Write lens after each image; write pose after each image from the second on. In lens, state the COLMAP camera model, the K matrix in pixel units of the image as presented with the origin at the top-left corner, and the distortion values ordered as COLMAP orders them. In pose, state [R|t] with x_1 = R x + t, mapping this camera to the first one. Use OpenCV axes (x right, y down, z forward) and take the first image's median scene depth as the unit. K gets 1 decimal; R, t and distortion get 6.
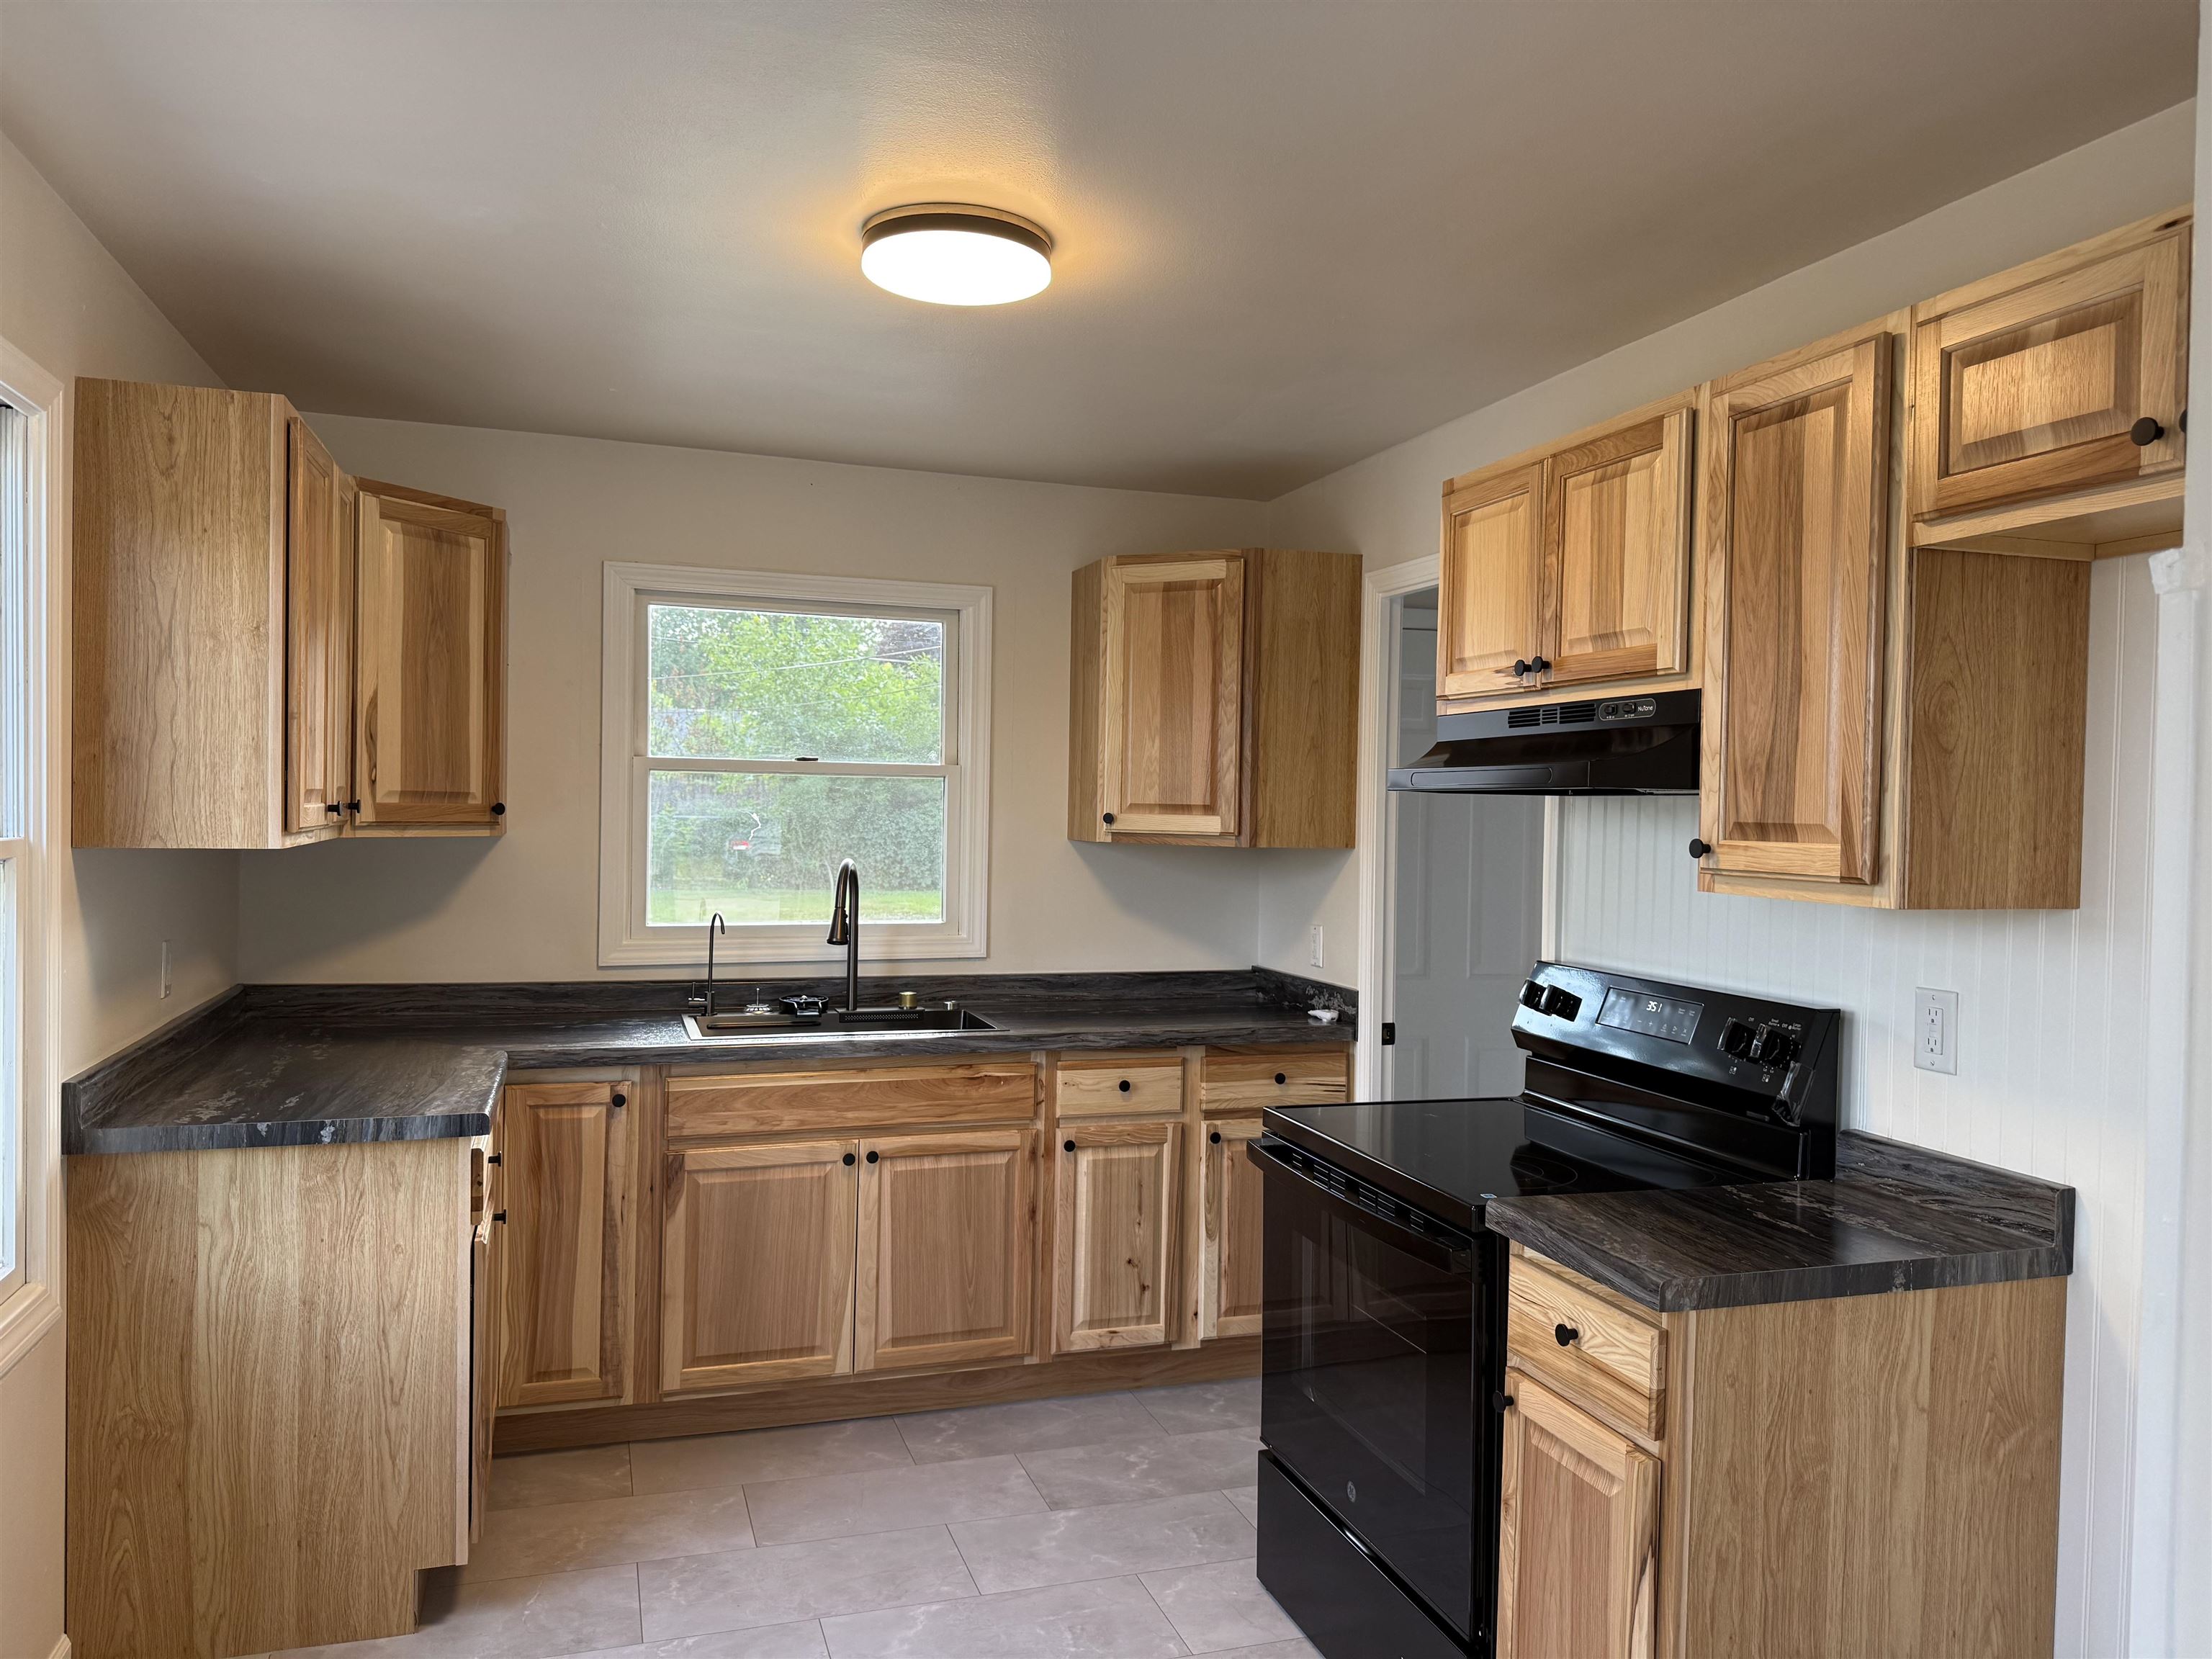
lens RADIAL K [[1532.3, 0, 1127.5], [0, 1532.3, 822.5], [0, 0, 1]] dist [0.081706, -0.178275]
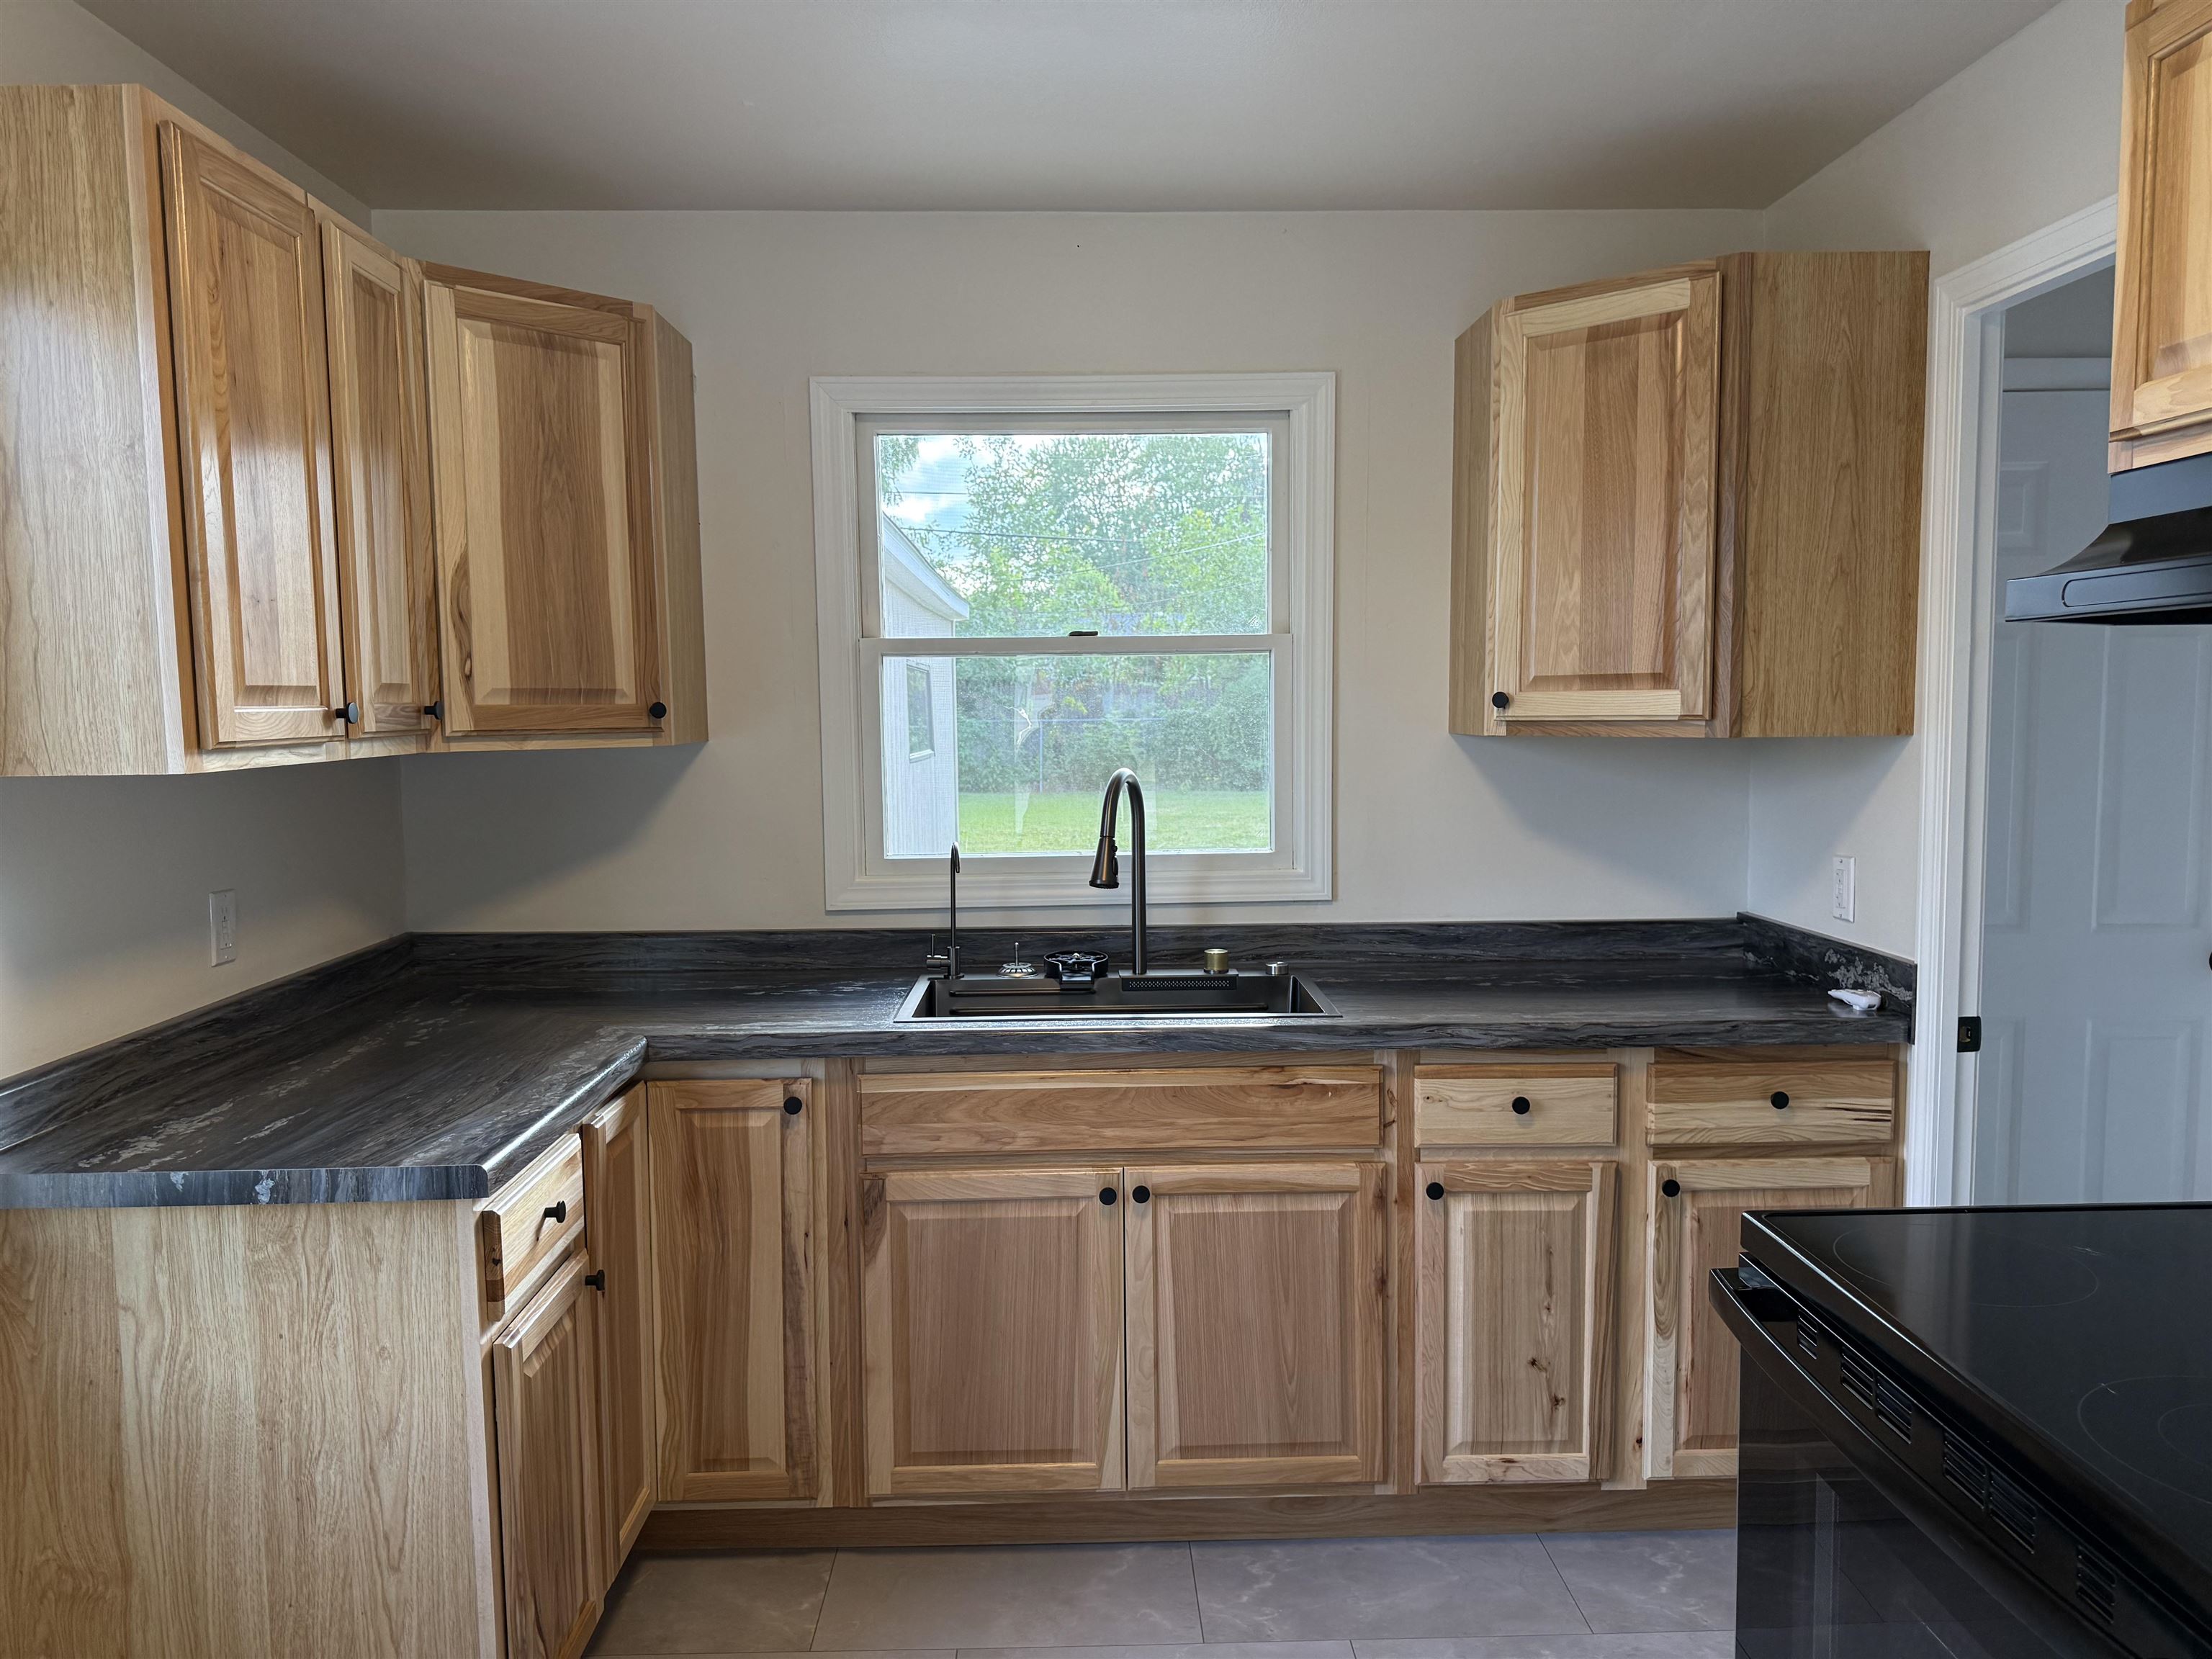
lens RADIAL K [[1571.1, 0, 1101.5], [0, 1571.1, 841.4], [0, 0, 1]] dist [0.081039, -0.123252]
pose [[0.952568, -0.003135, -0.304310, 0.034861], [0.026627, 0.996971, 0.073078, 0.004475], [0.303159, -0.077715, 0.949766, 0.321407]]
